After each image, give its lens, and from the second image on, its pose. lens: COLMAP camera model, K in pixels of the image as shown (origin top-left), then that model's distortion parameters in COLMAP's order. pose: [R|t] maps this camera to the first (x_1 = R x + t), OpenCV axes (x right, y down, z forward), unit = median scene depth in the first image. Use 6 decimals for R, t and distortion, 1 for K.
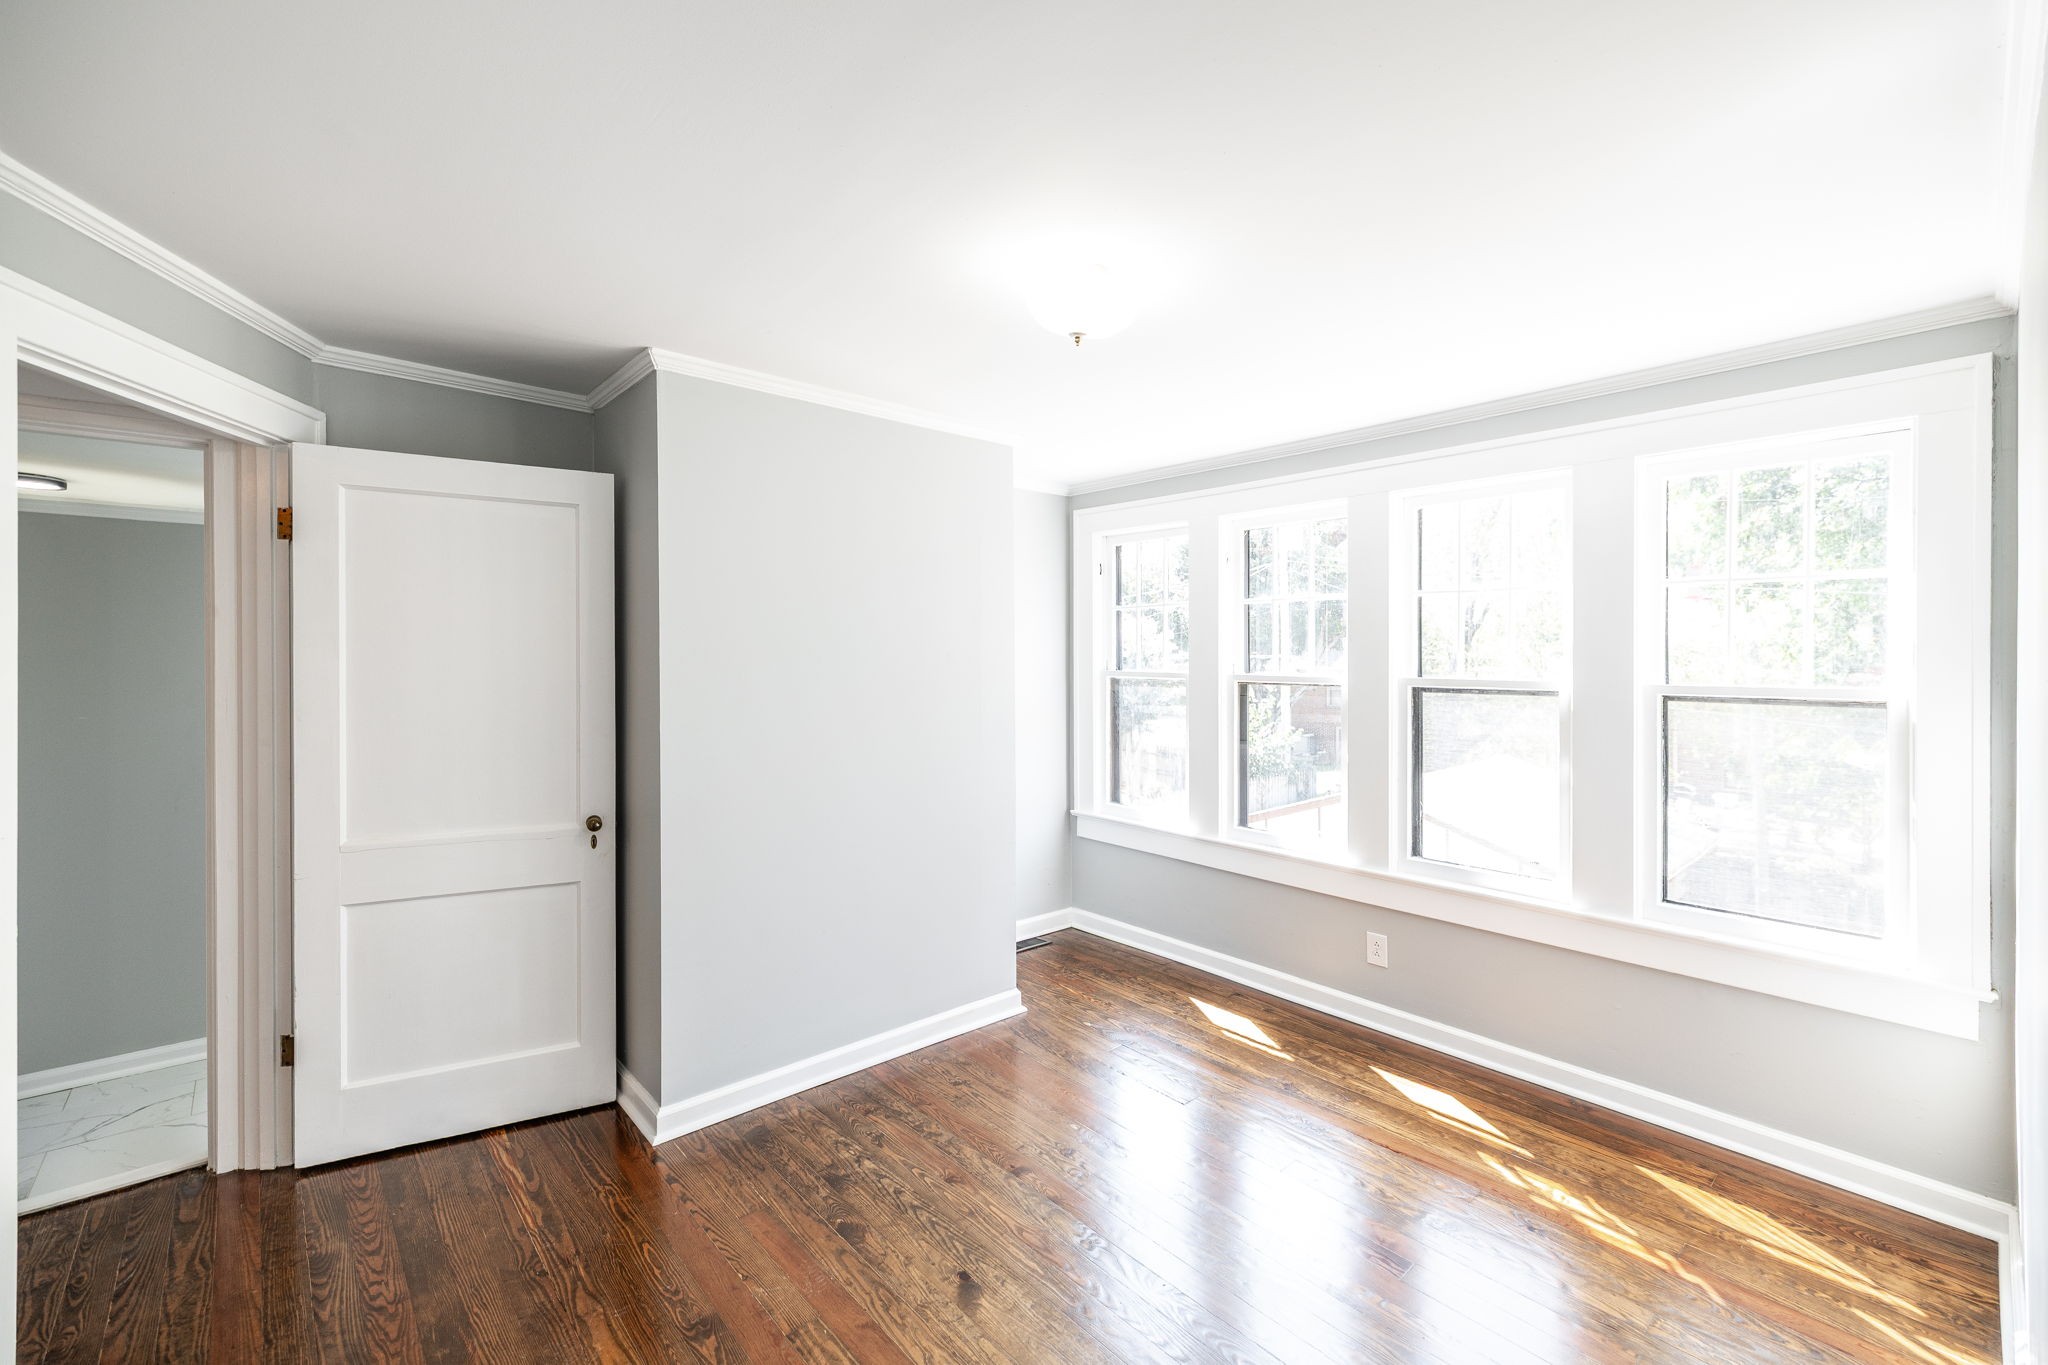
lens RADIAL K [[865.7, 0, 1028.2], [0, 865.7, 650.9], [0, 0, 1]] dist [0.002468, 0.000149]
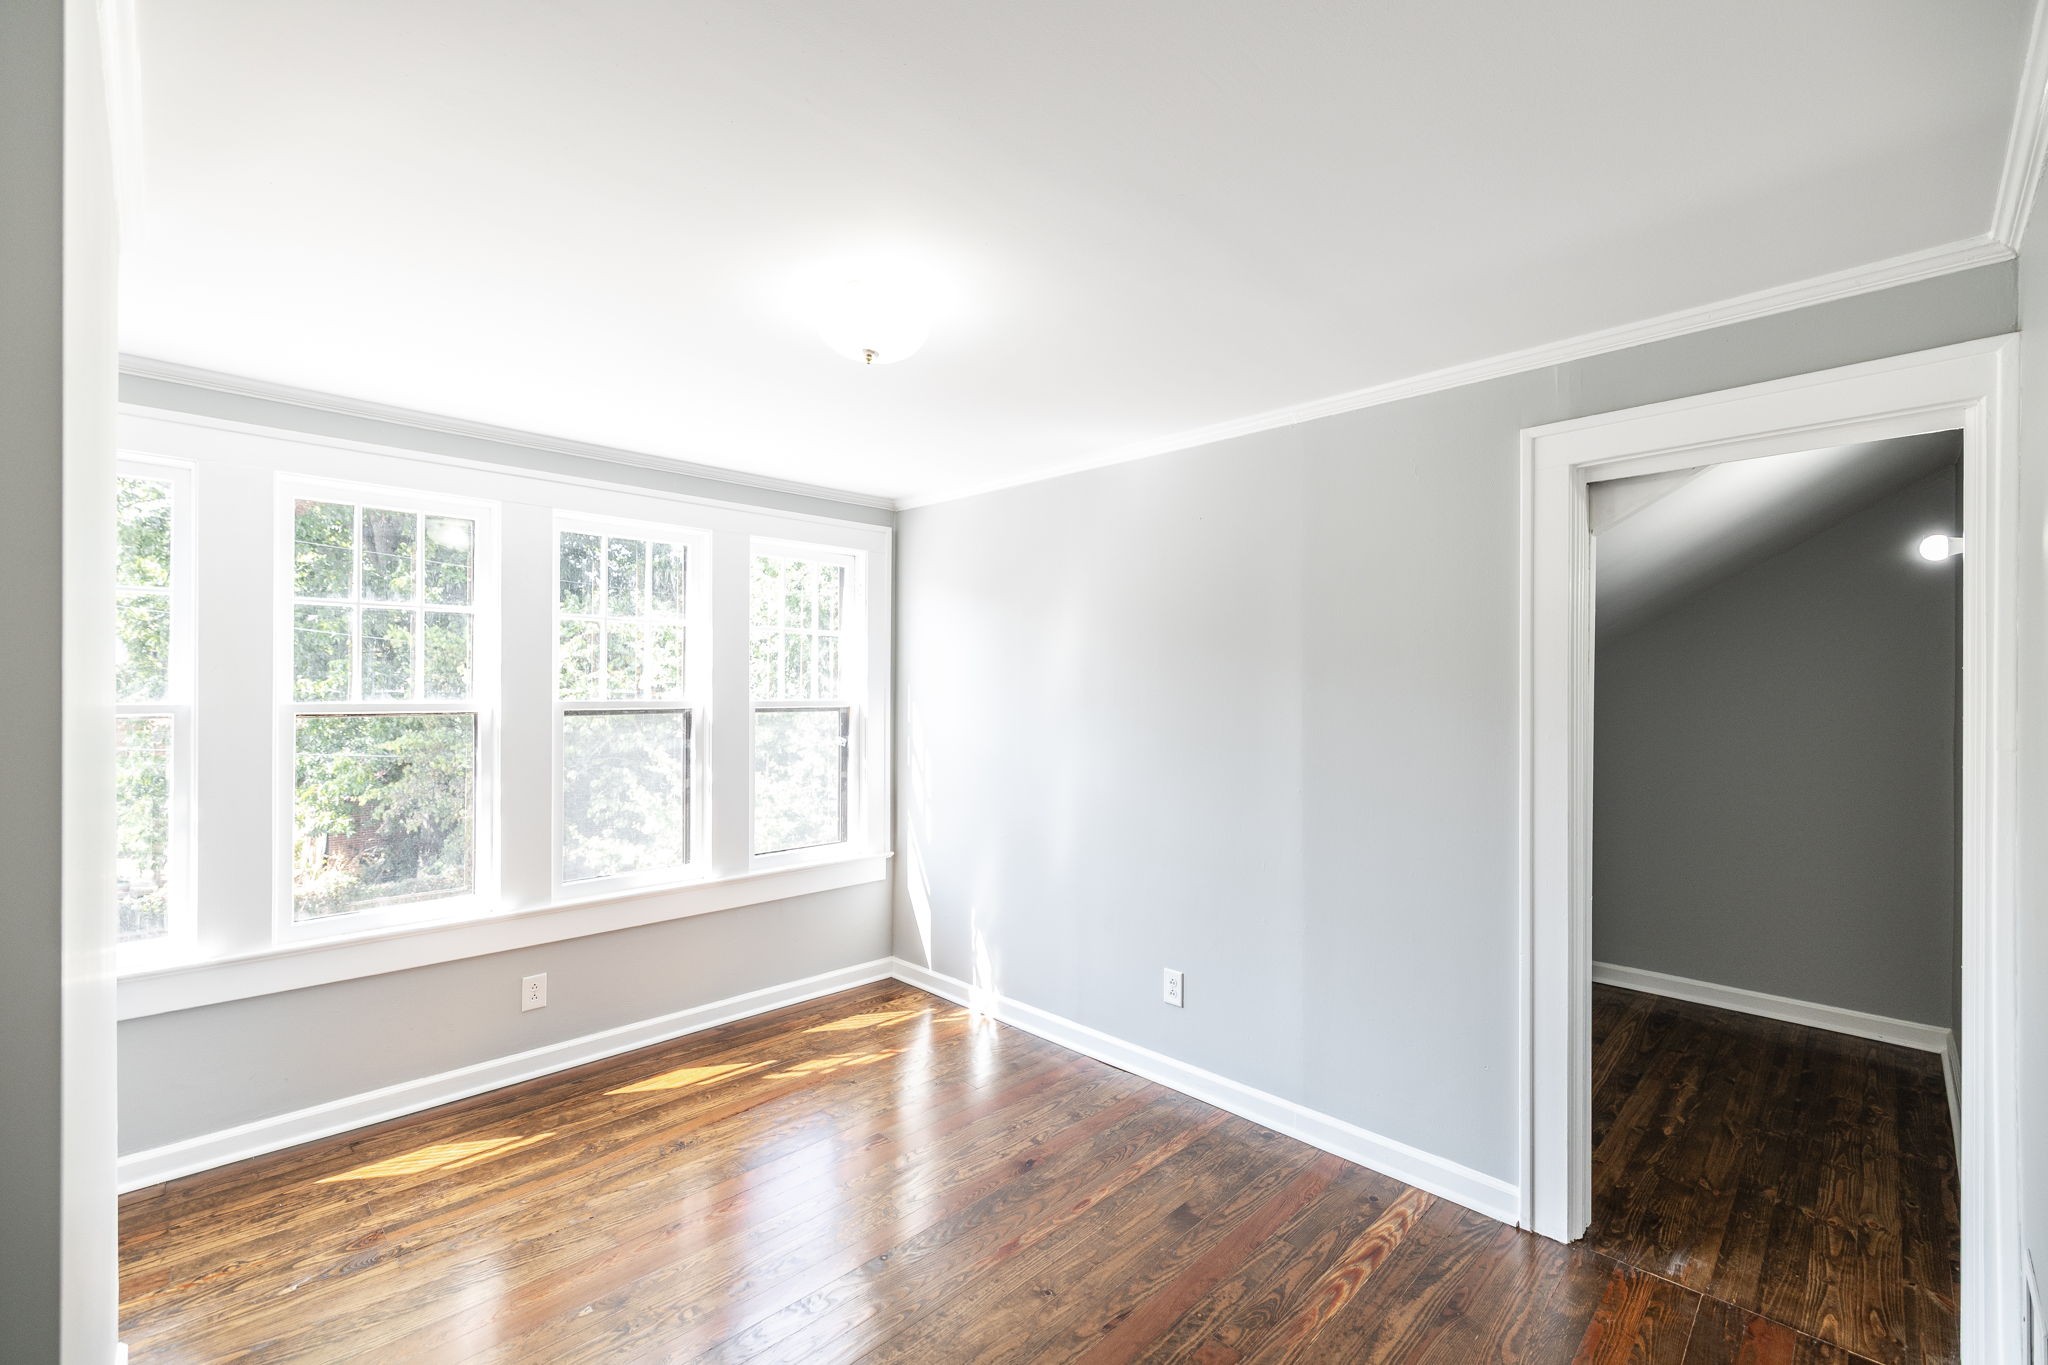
lens RADIAL K [[865.7, 0, 1028.0], [0, 865.7, 684.6], [0, 0, 1]] dist [0.002468, 0.000149]
pose [[-0.067895, -0.004108, 0.997684, -0.683197], [-0.016808, 0.999854, 0.002973, 0.001869], [-0.997551, -0.016567, -0.067954, 0.652268]]
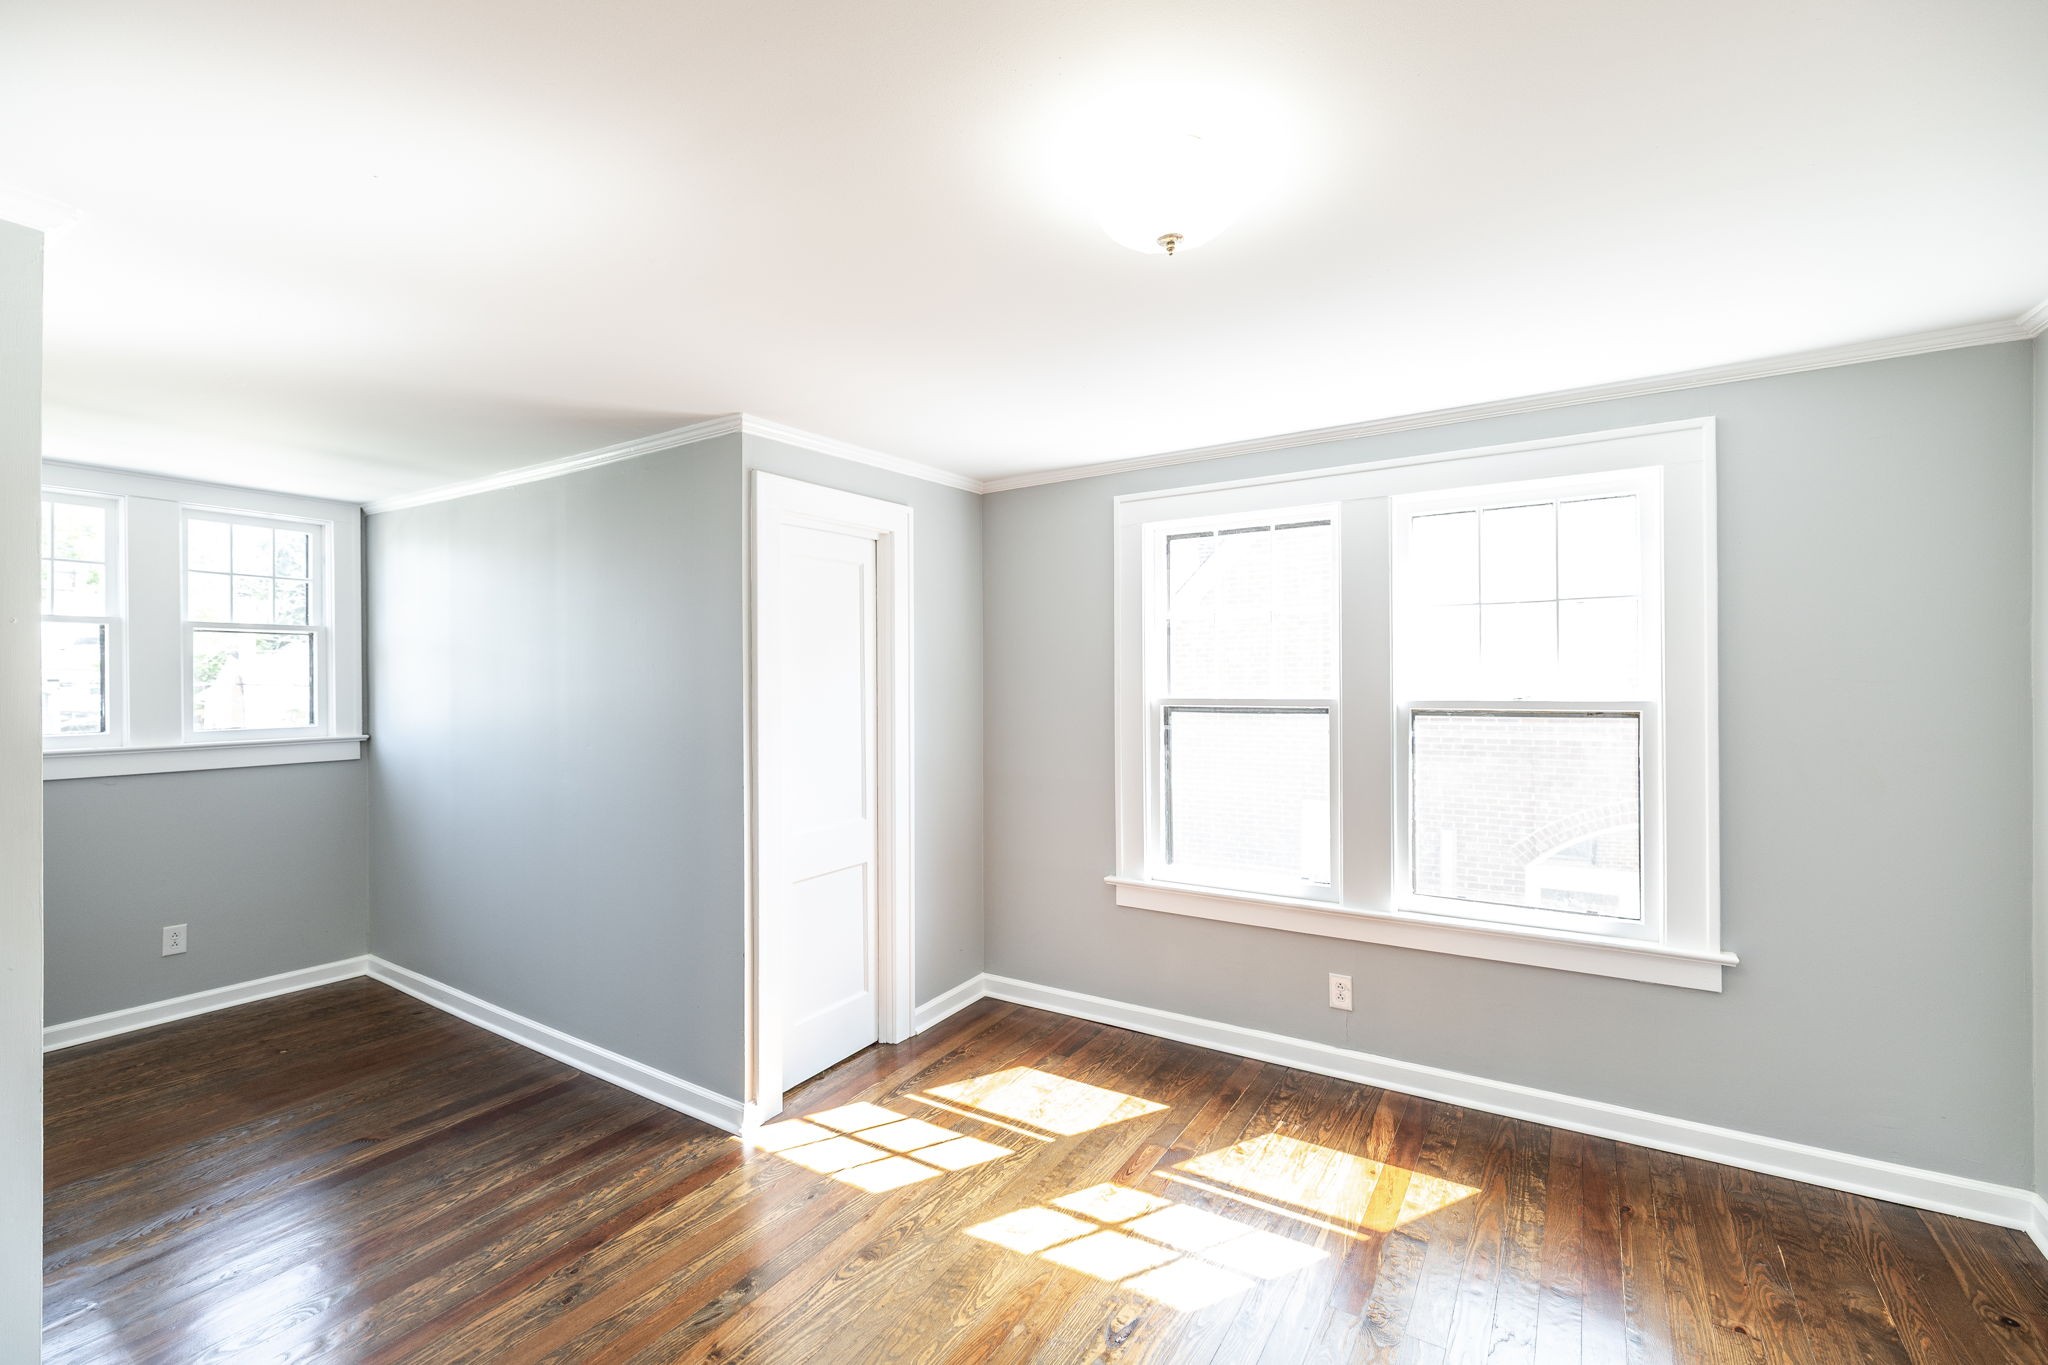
lens RADIAL K [[865.7, 0, 1026.5], [0, 865.7, 686.6], [0, 0, 1]] dist [0.002468, 0.000149]
pose [[0.962143, -0.012784, 0.272247, -0.204028], [0.009937, 0.999881, 0.011835, 0.004591], [-0.272365, -0.008681, 0.962155, 0.245126]]
